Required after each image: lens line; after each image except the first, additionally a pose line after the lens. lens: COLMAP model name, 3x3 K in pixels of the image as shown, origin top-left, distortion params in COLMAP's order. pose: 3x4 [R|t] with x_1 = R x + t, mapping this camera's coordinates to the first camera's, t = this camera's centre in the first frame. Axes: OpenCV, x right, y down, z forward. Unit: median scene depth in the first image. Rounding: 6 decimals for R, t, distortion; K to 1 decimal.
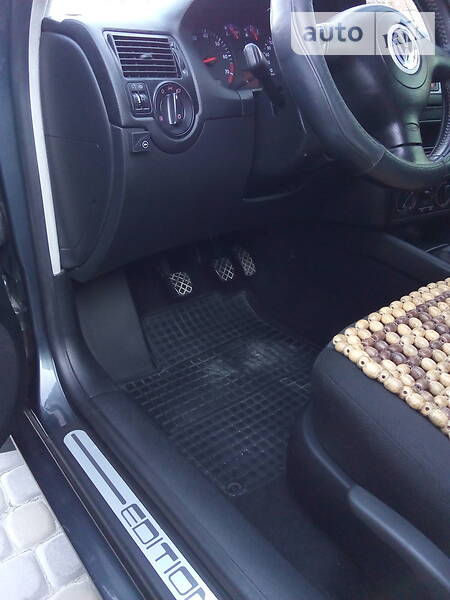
lens RADIAL K [[472.1, 0, 225.0], [0, 472.1, 300.0], [0, 0, 1]] dist [0.096489, -0.116688]
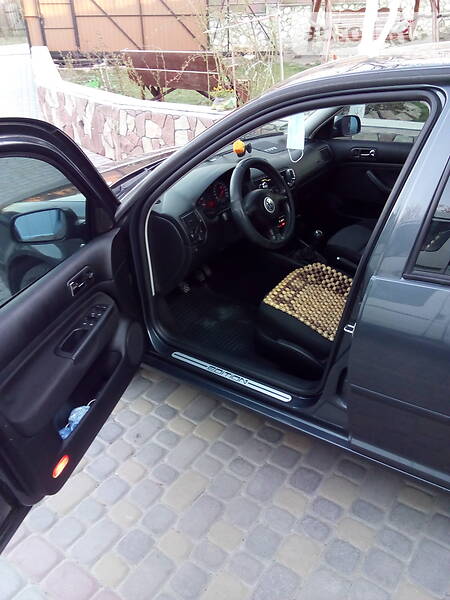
lens RADIAL K [[472.1, 0, 225.0], [0, 472.1, 300.0], [0, 0, 1]] dist [0.096489, -0.116688]
pose [[0.956247, -0.189337, 0.223032, -0.520175], [0.173131, 0.980752, 0.090287, -0.178509], [-0.235834, -0.047723, 0.970621, -1.436120]]
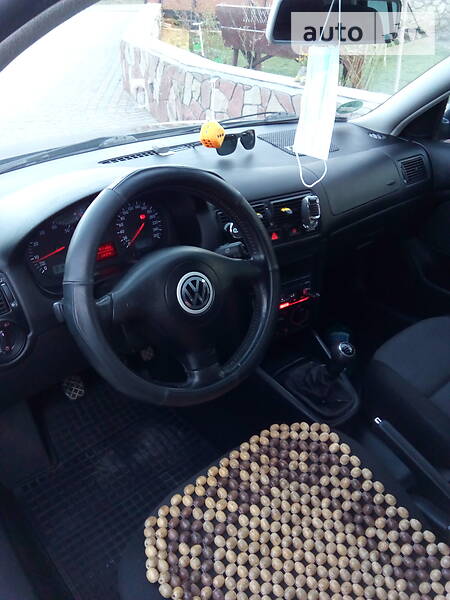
lens RADIAL K [[472.1, 0, 225.0], [0, 472.1, 300.0], [0, 0, 1]] dist [0.096489, -0.116688]
pose [[0.999603, -0.012586, 0.025217, 0.308052], [0.009794, 0.994113, 0.107909, -0.464117], [-0.026427, -0.107619, 0.993841, -0.130492]]
